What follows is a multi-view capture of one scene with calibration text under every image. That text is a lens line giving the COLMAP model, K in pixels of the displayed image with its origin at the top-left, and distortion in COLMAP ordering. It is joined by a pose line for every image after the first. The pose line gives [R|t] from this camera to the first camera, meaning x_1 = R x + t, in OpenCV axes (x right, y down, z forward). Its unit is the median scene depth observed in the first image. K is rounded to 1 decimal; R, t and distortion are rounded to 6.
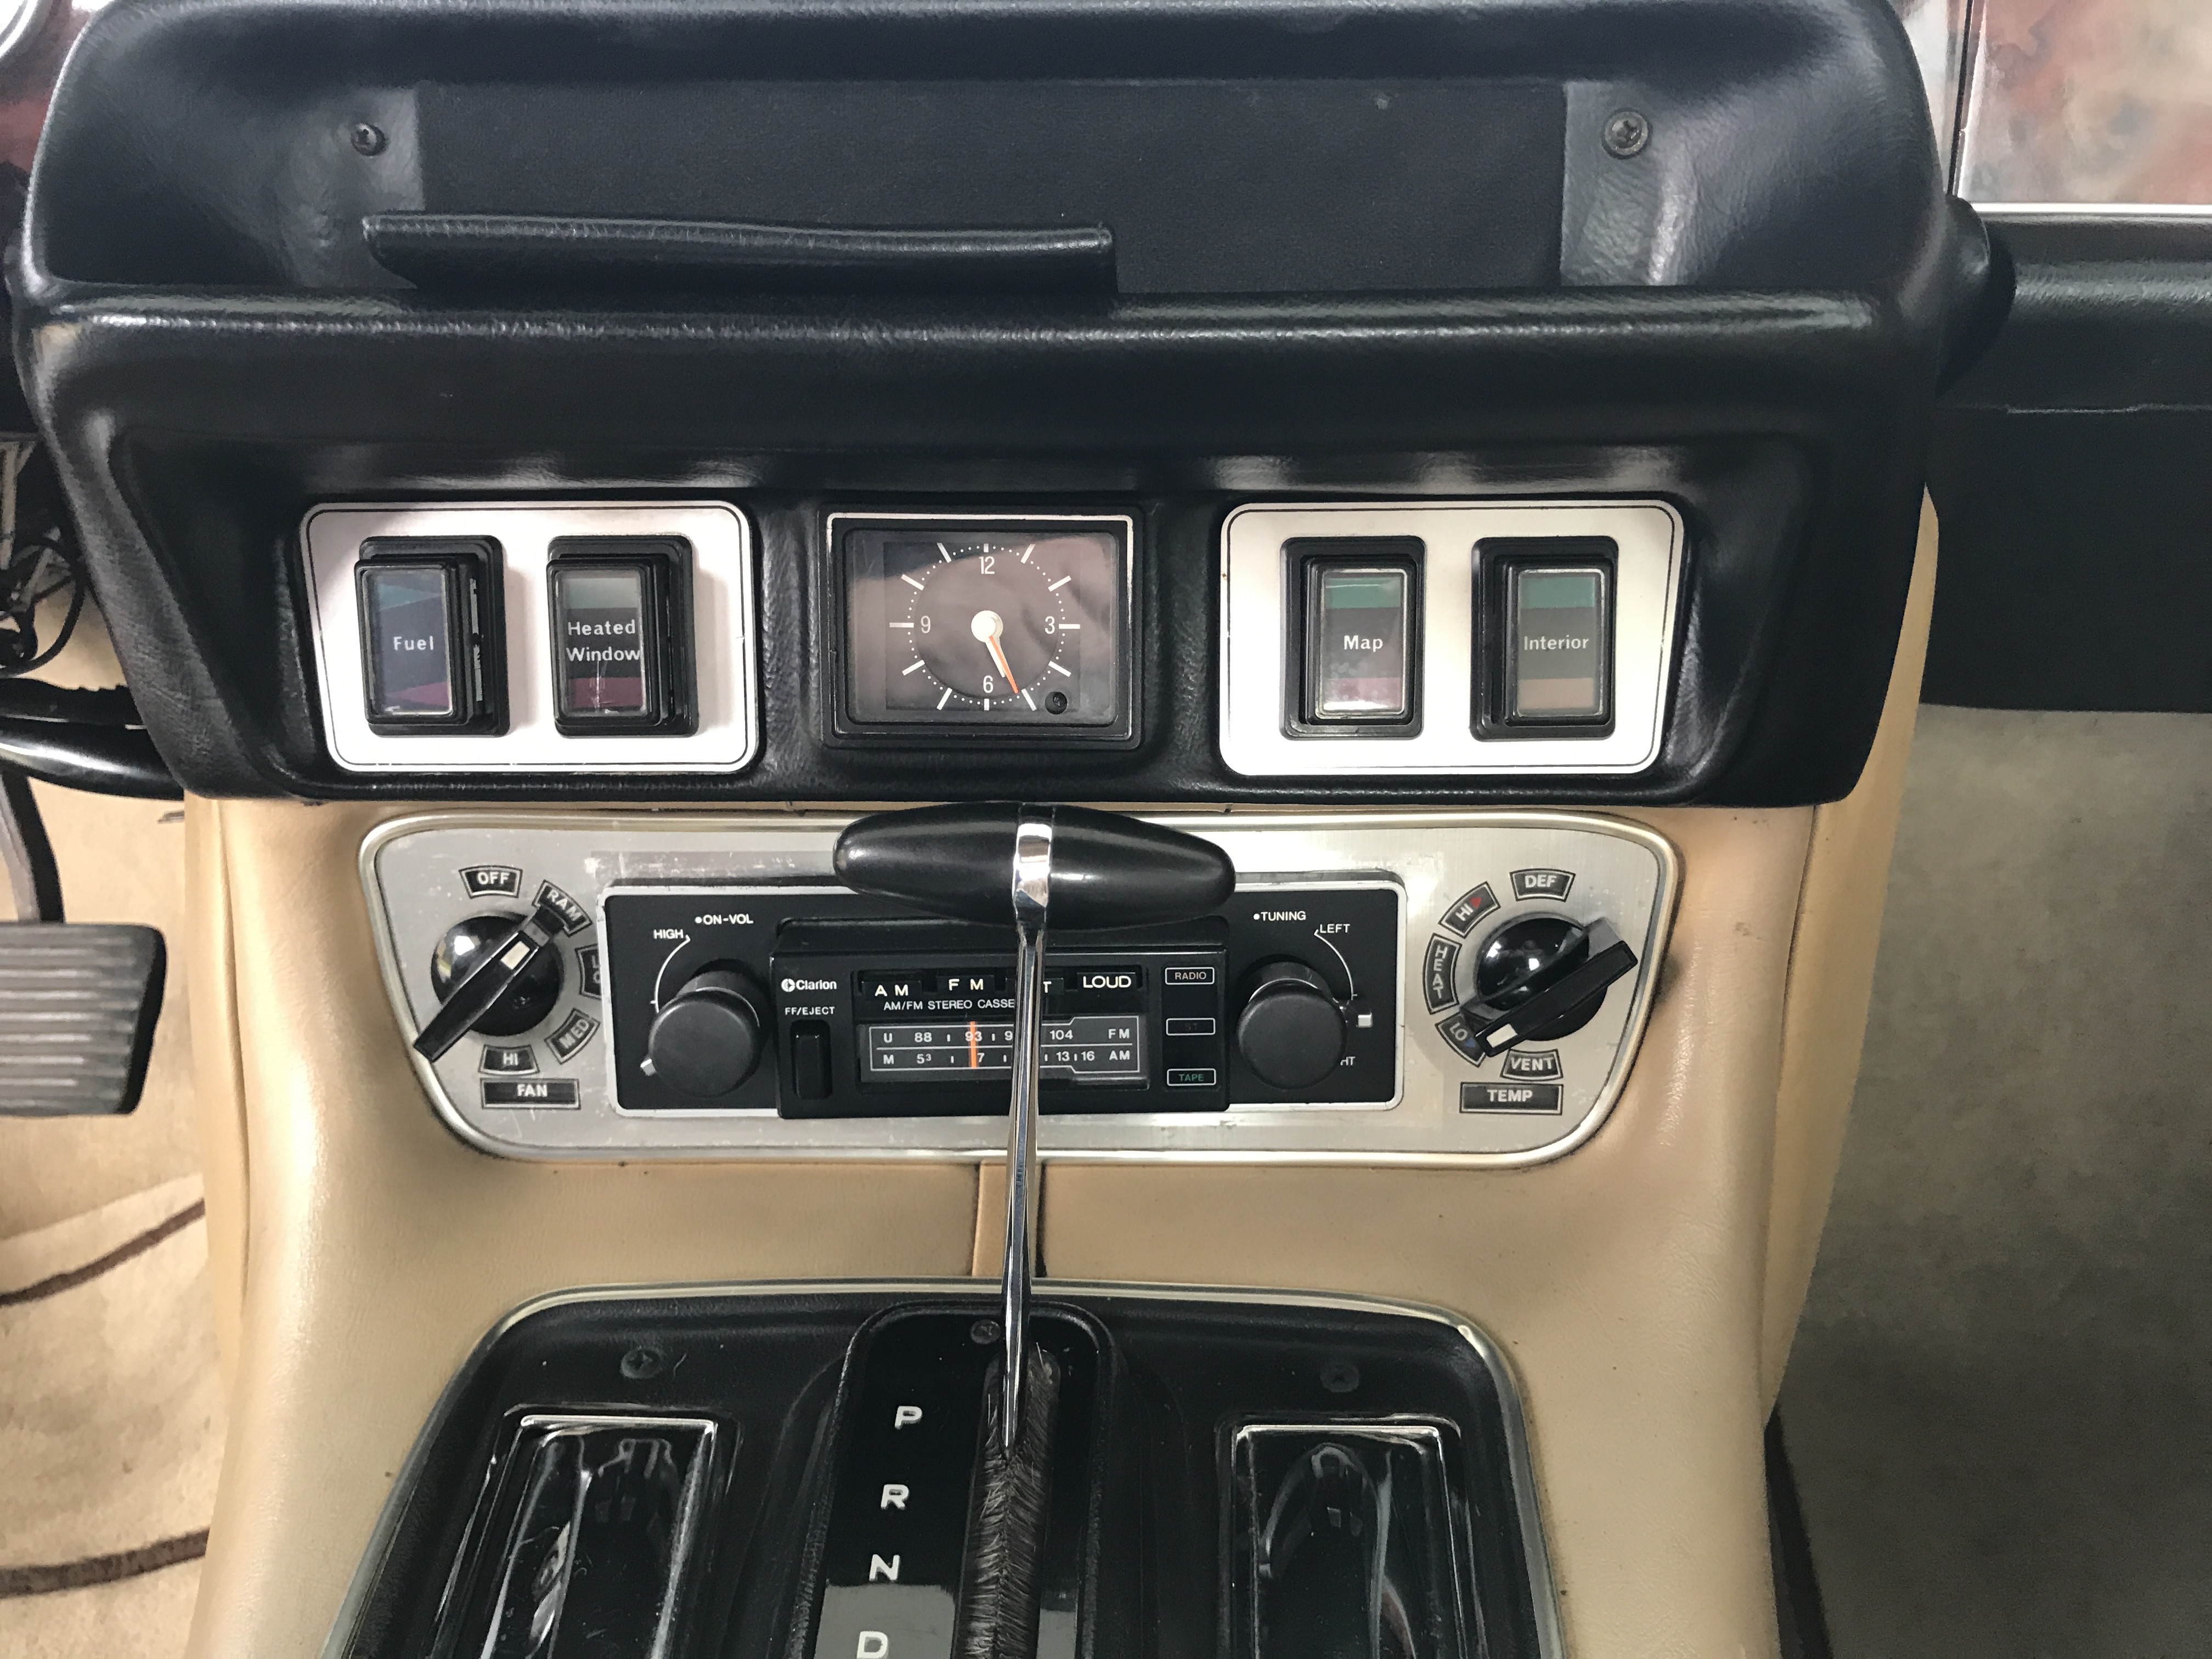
lens RADIAL K [[1770.3, 0, 1110.8], [0, 1770.3, 758.5], [0, 0, 1]] dist [0.041169, -0.203225]
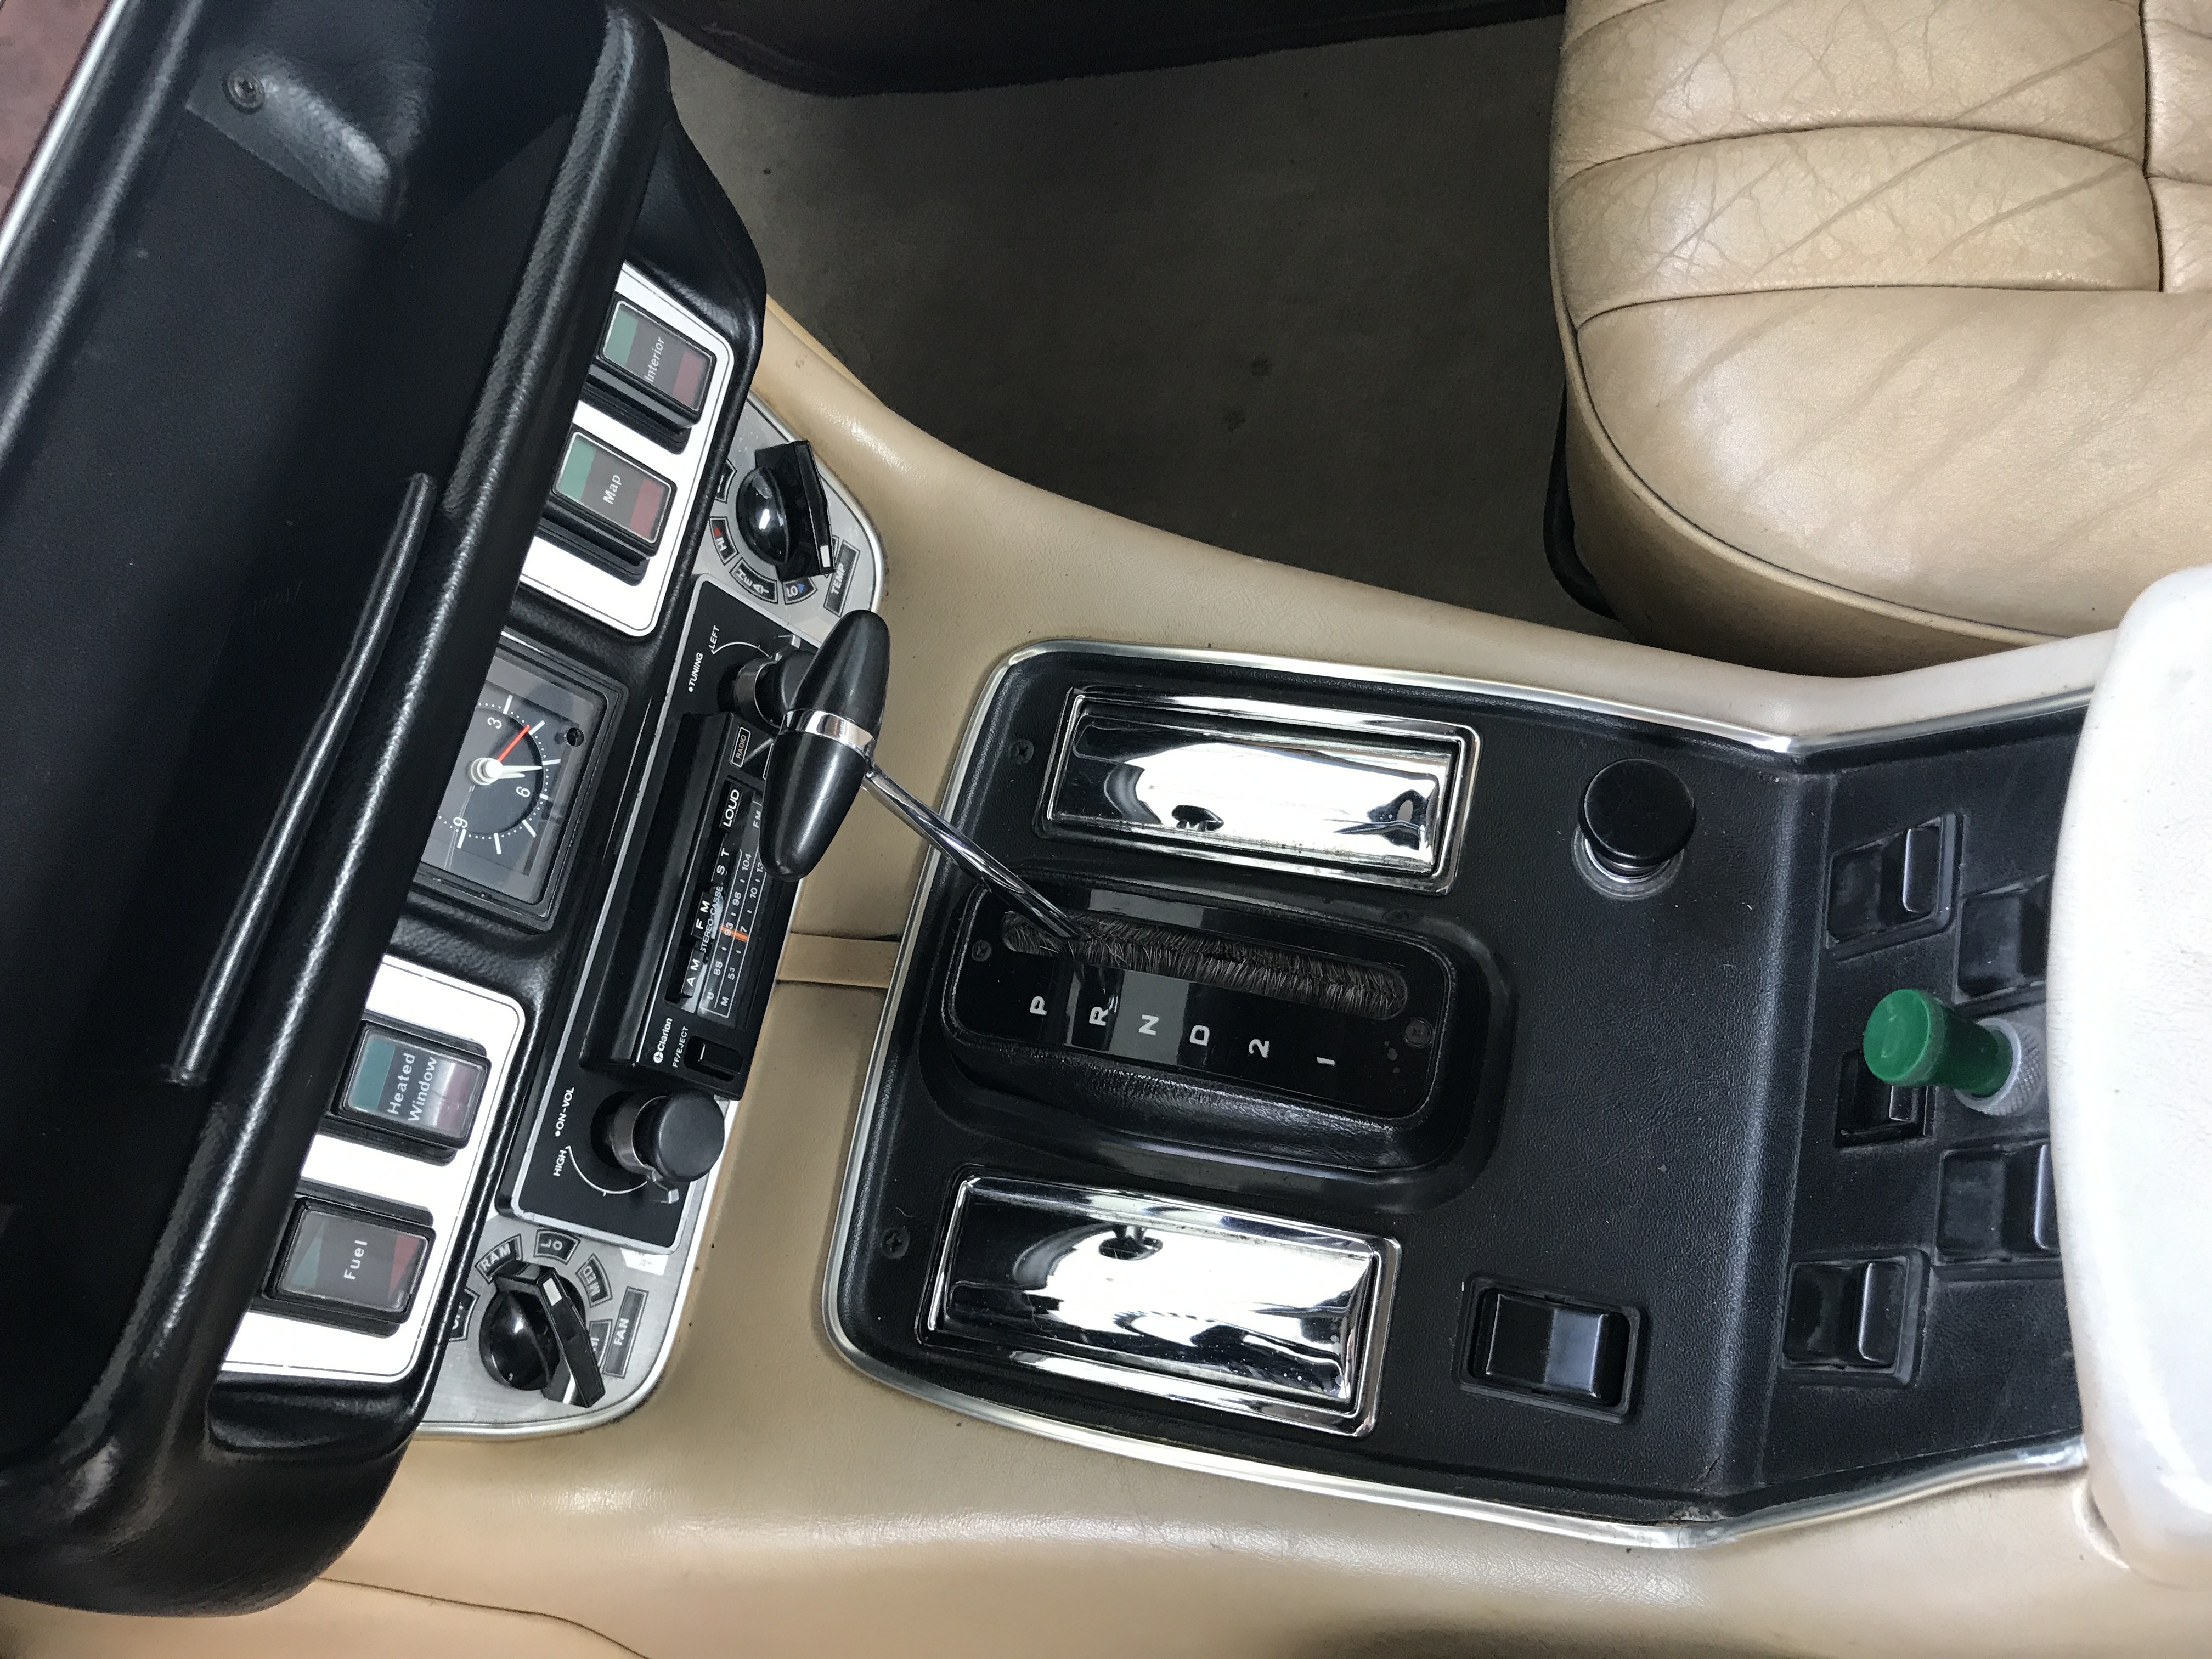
lens RADIAL K [[1804.6, 0, 1106.0], [0, 1804.6, 829.5], [0, 0, 1]] dist [-0.060677, 0.052372]
pose [[0.203907, -0.926158, 0.317259, -0.355952], [0.734523, 0.358978, 0.575857, -0.395034], [-0.647223, 0.115612, 0.753483, -0.120463]]
